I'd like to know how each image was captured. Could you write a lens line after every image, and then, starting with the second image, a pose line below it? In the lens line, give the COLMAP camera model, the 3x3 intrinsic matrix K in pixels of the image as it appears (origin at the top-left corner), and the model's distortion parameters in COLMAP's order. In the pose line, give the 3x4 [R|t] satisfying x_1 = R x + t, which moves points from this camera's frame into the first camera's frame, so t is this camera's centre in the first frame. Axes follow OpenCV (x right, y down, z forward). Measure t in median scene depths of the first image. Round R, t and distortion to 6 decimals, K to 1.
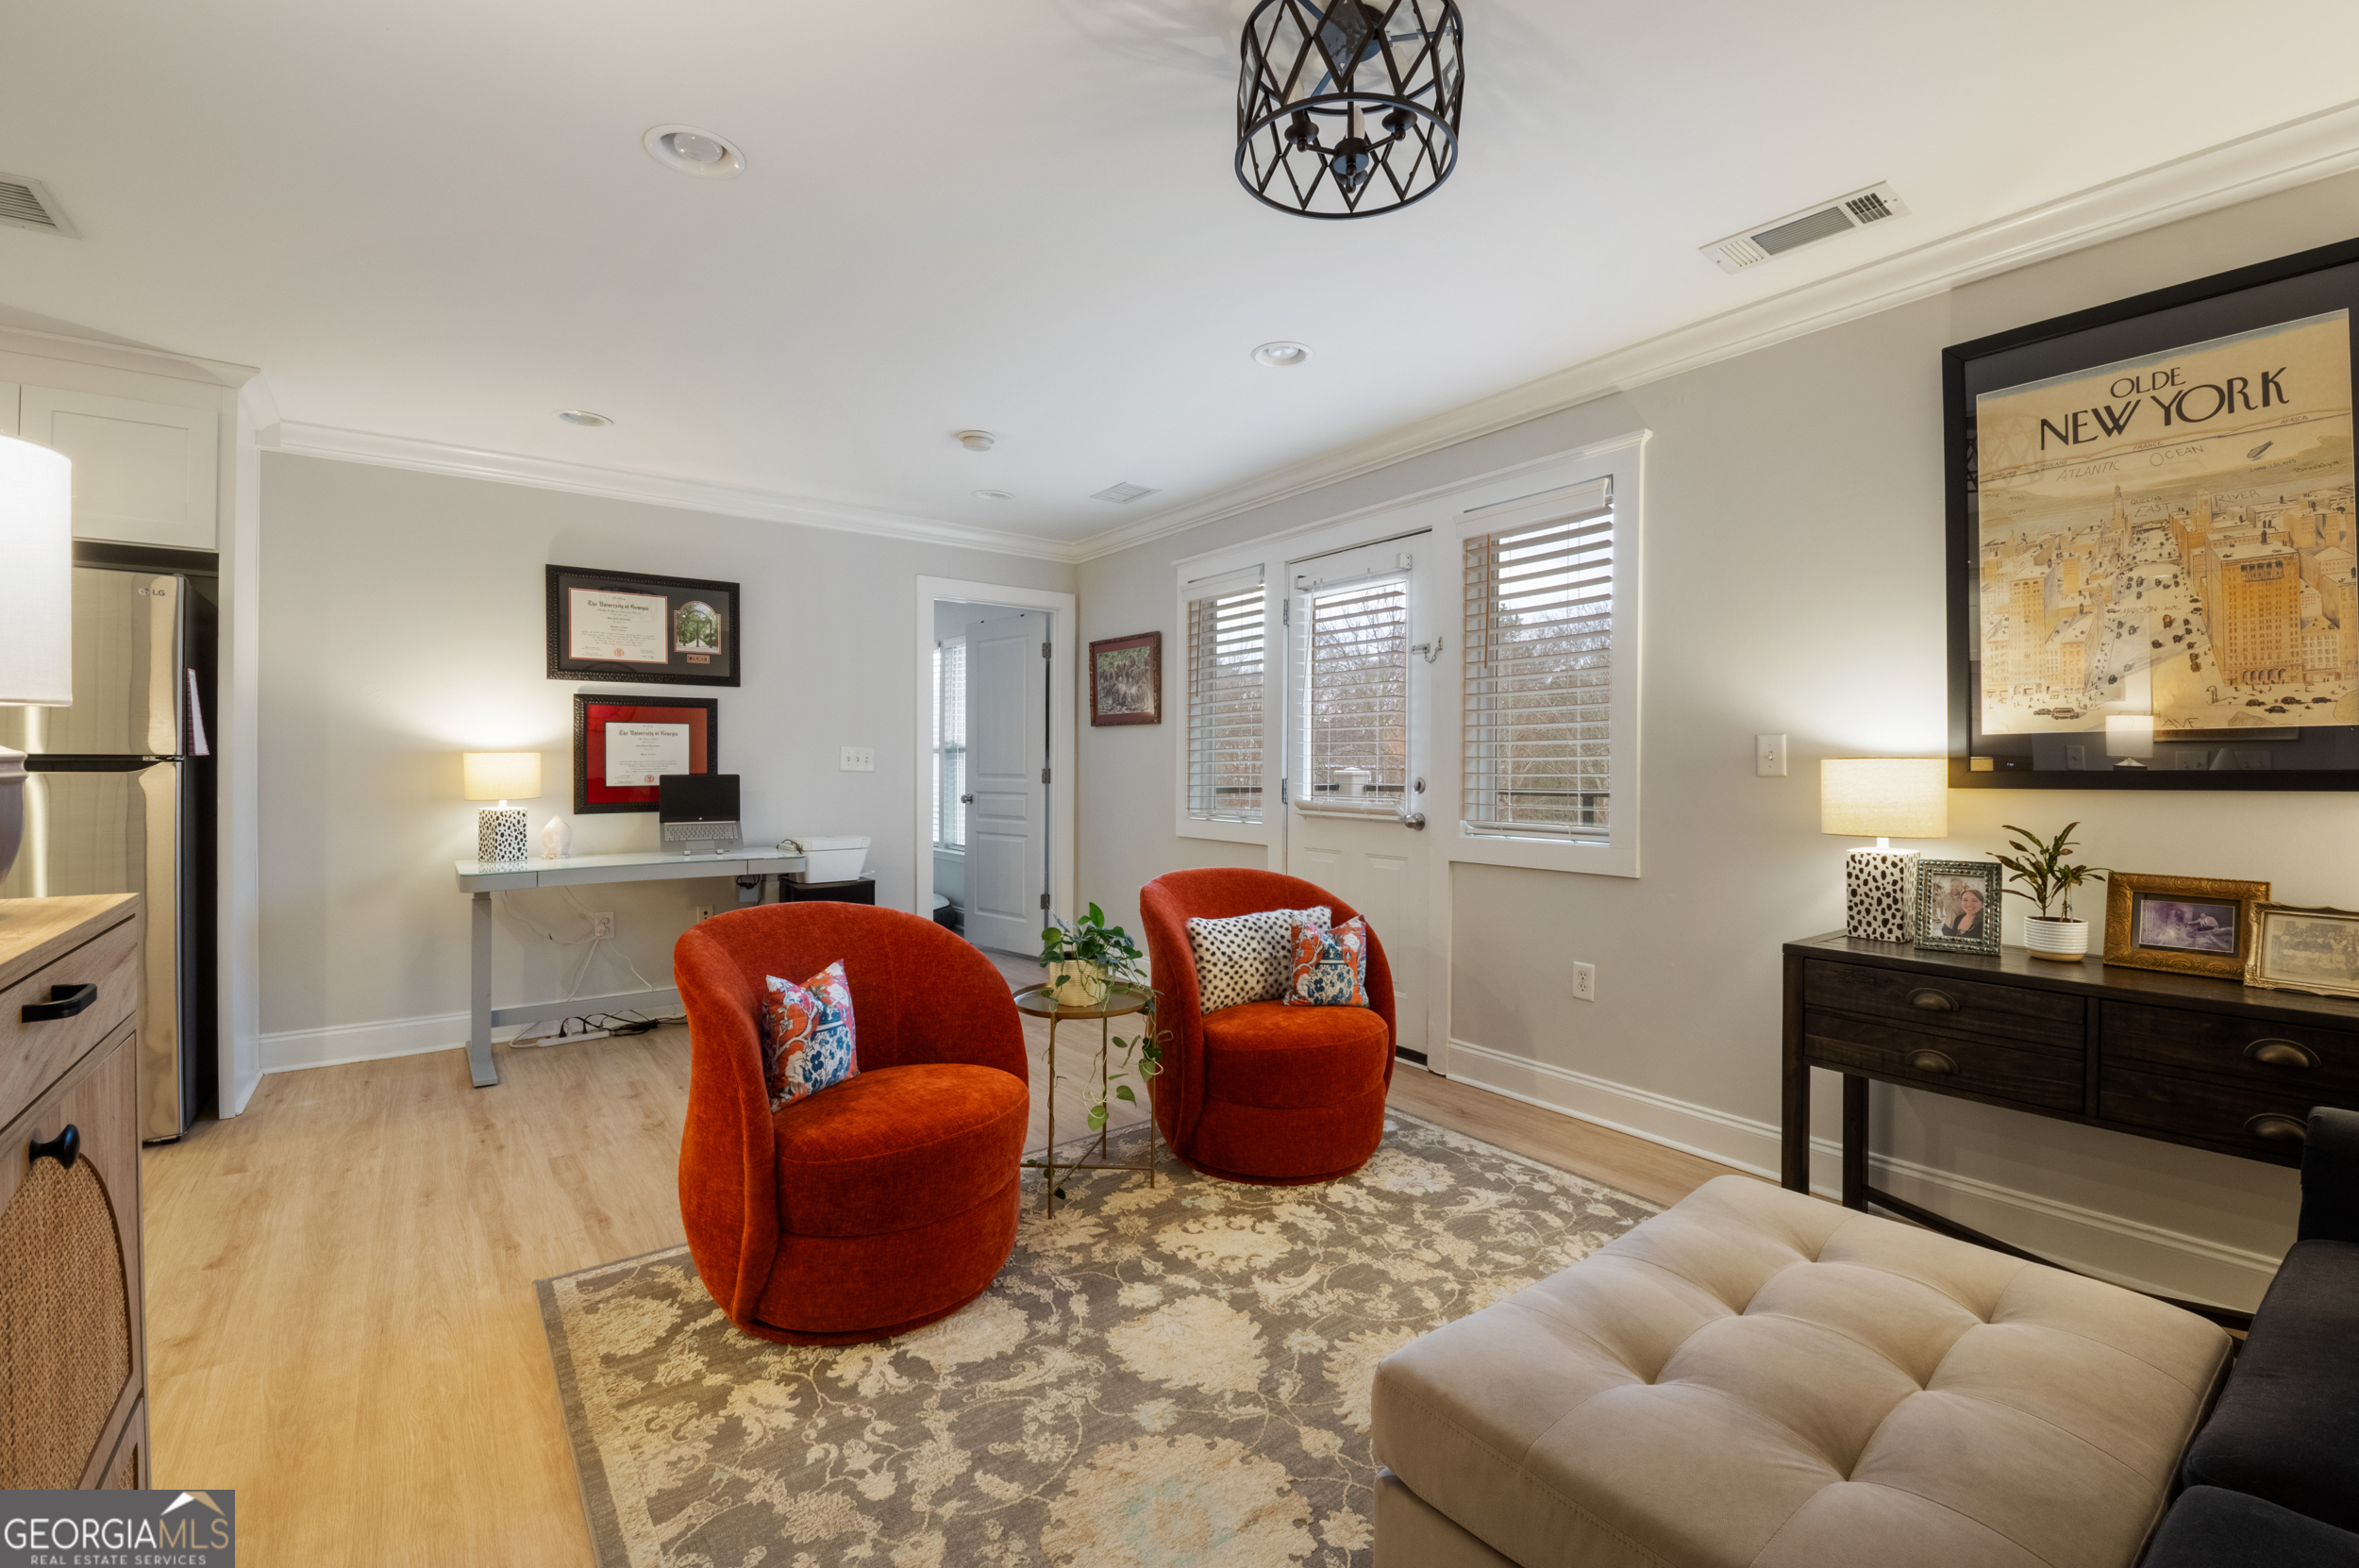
lens RADIAL K [[992.6, 0, 1177.4], [0, 992.6, 764.8], [0, 0, 1]] dist [0.007280, -0.001229]
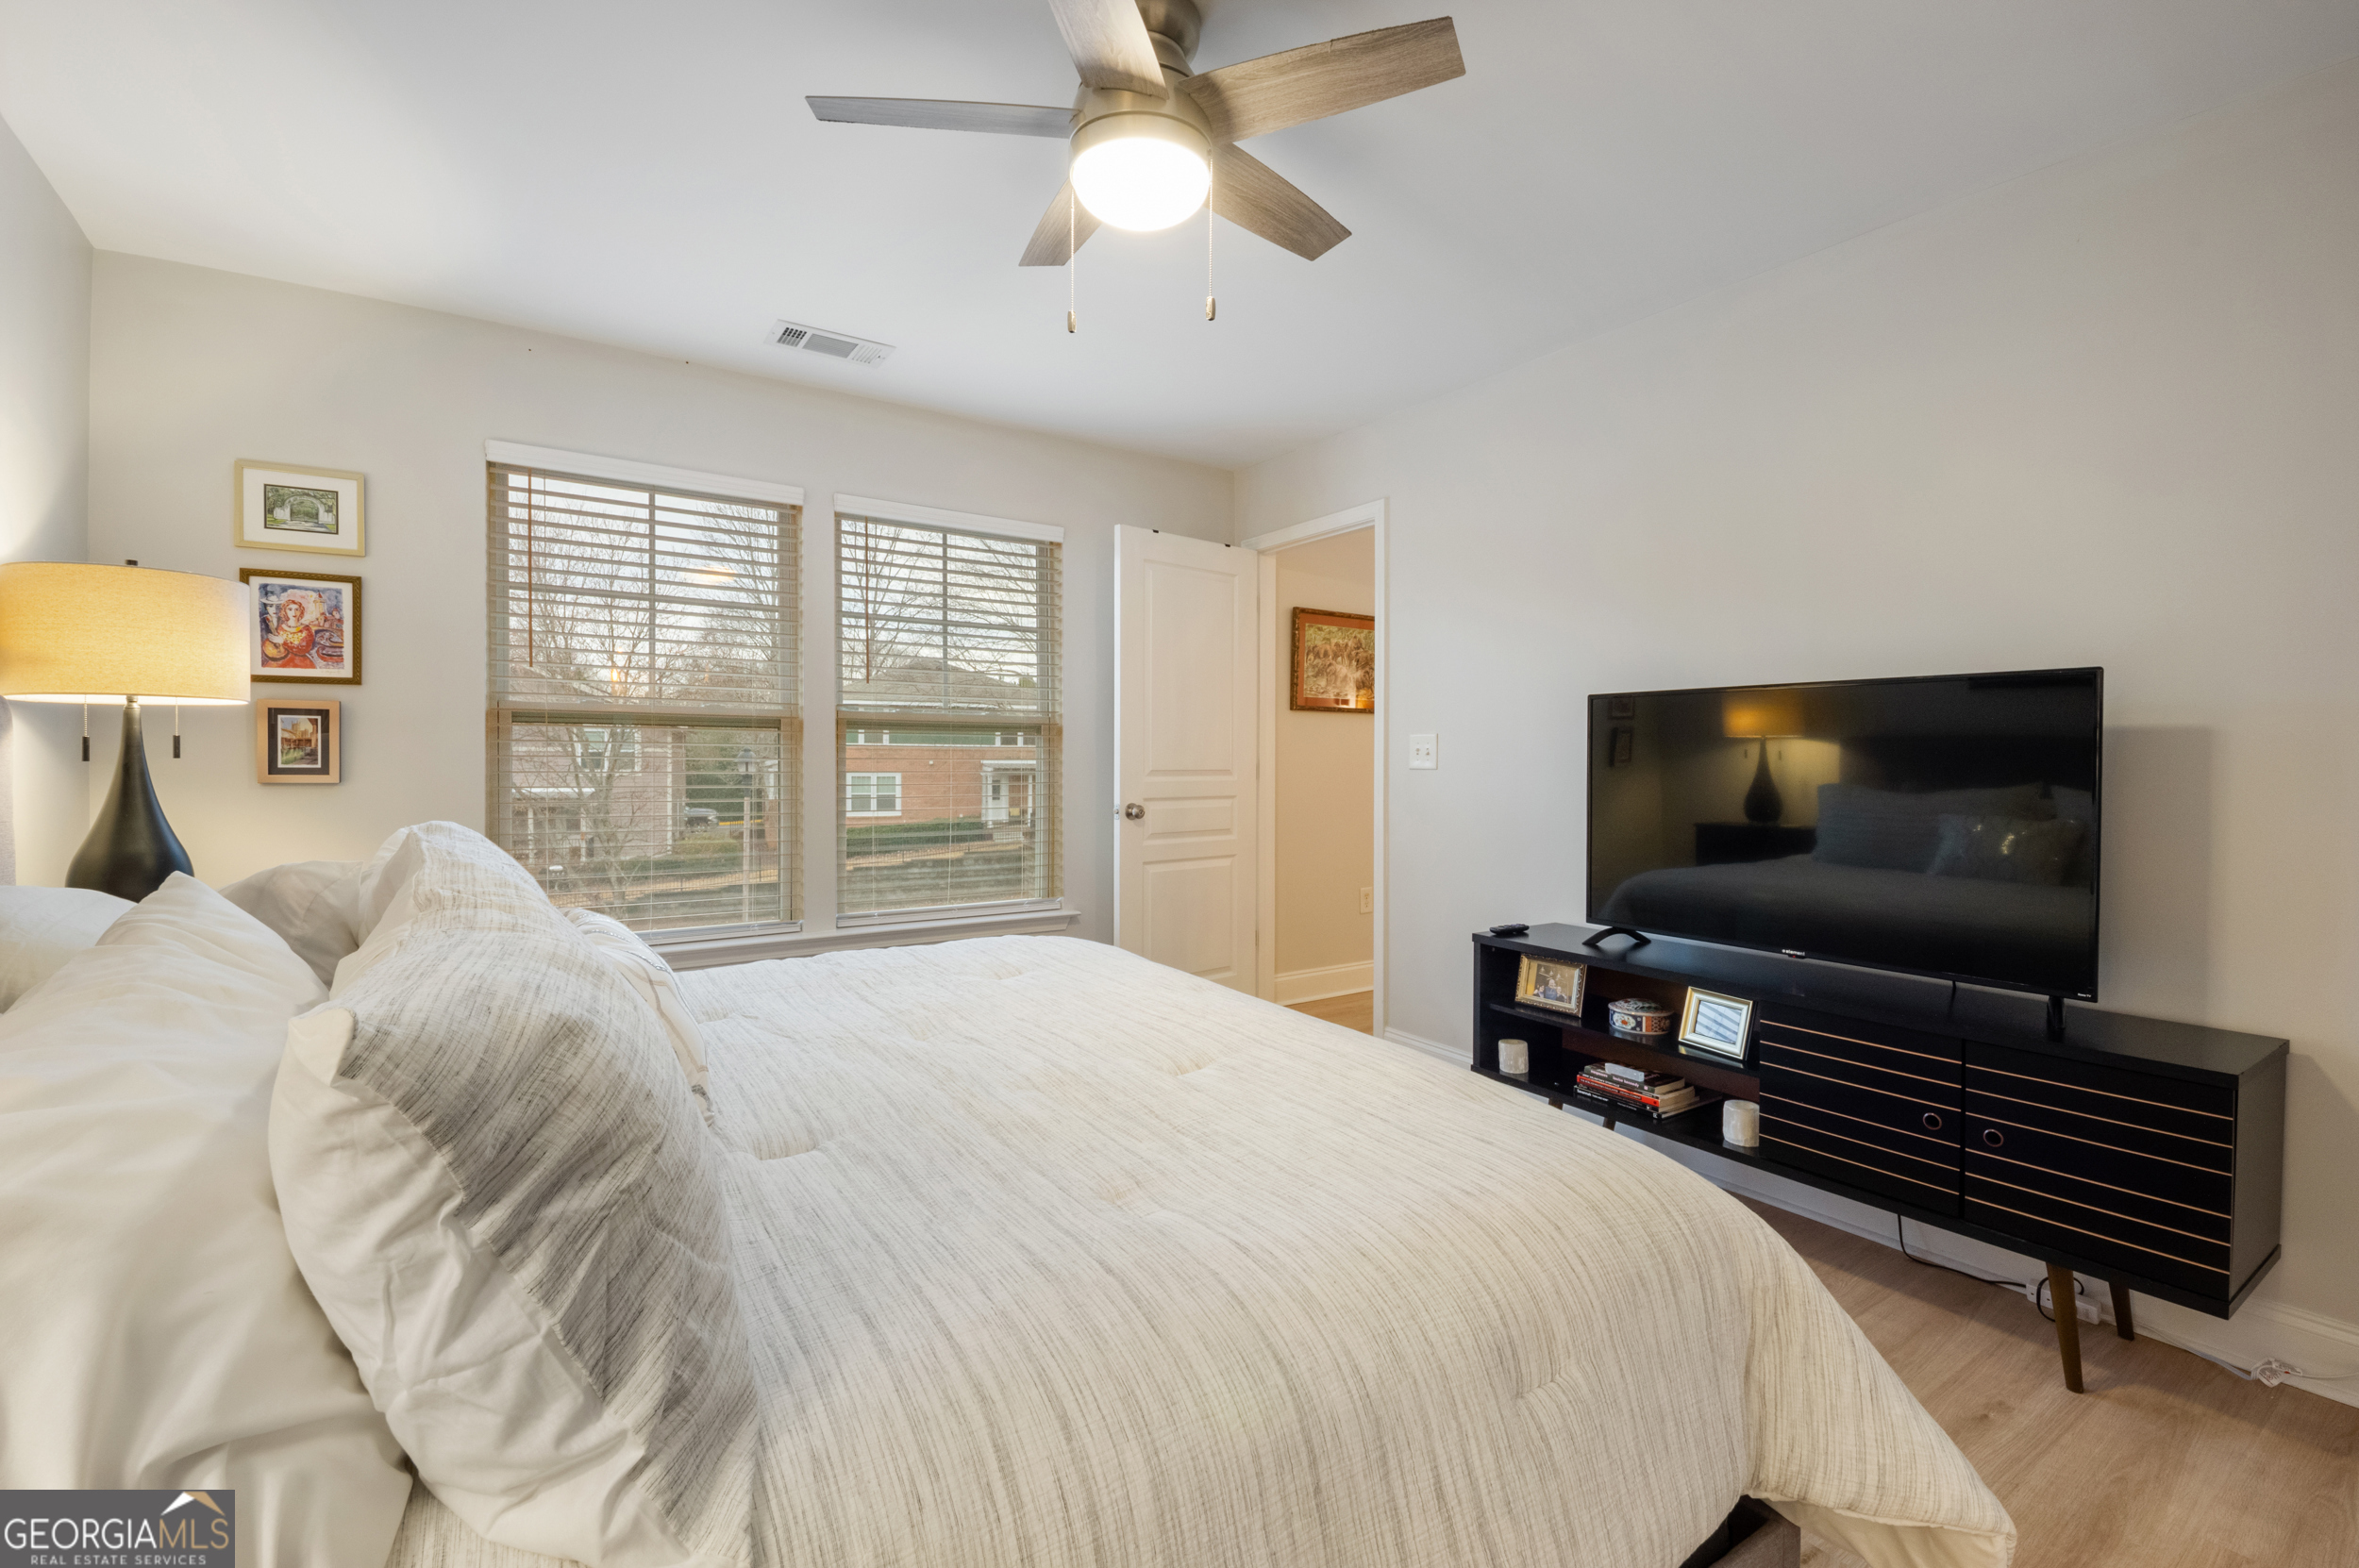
lens RADIAL K [[1030.7, 0, 1181.6], [0, 1030.7, 778.3], [0, 0, 1]] dist [-0.000783, -0.003025]
pose [[0.081877, -0.023763, 0.996359, -1.245253], [-0.007704, 0.999671, 0.024475, -0.003060], [-0.996613, -0.009680, 0.081667, 1.349389]]
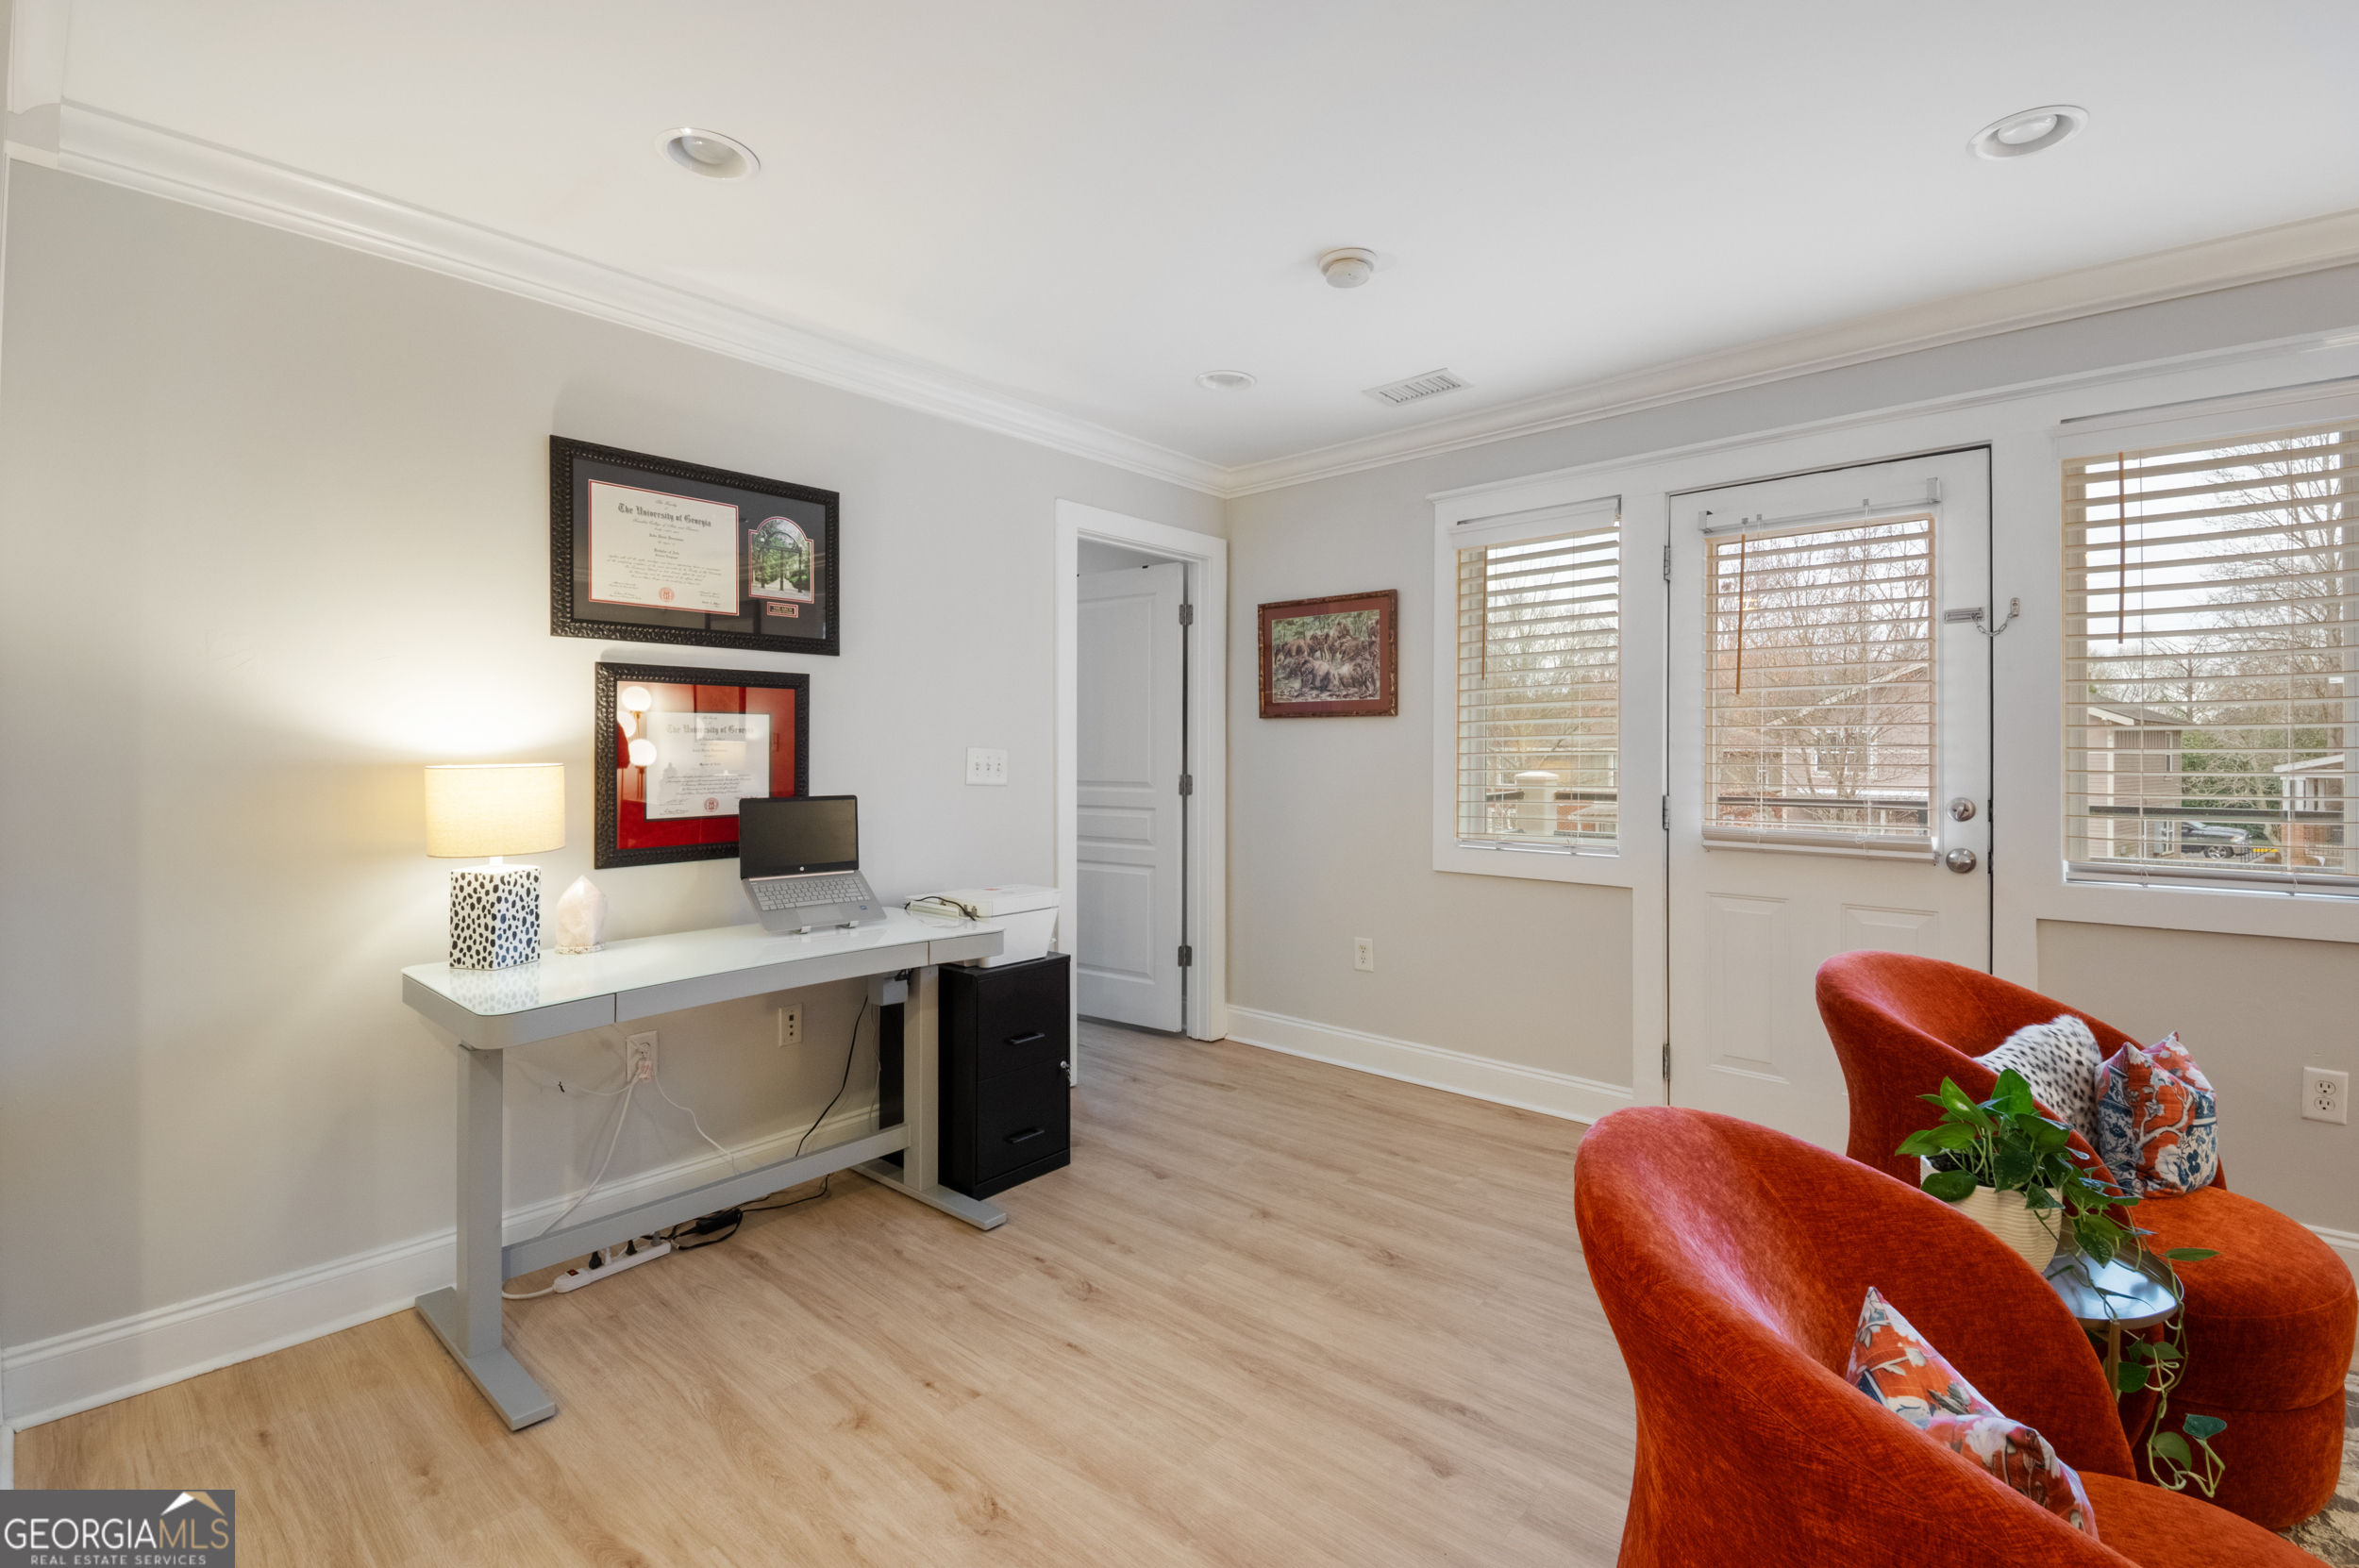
lens RADIAL K [[1030.7, 0, 1183.2], [0, 1030.7, 749.1], [0, 0, 1]] dist [-0.000783, -0.003025]
pose [[0.980580, -0.001288, 0.196117, -0.387916], [0.001833, 0.999995, -0.002596, -0.018286], [-0.196113, 0.002905, 0.980577, 0.343149]]
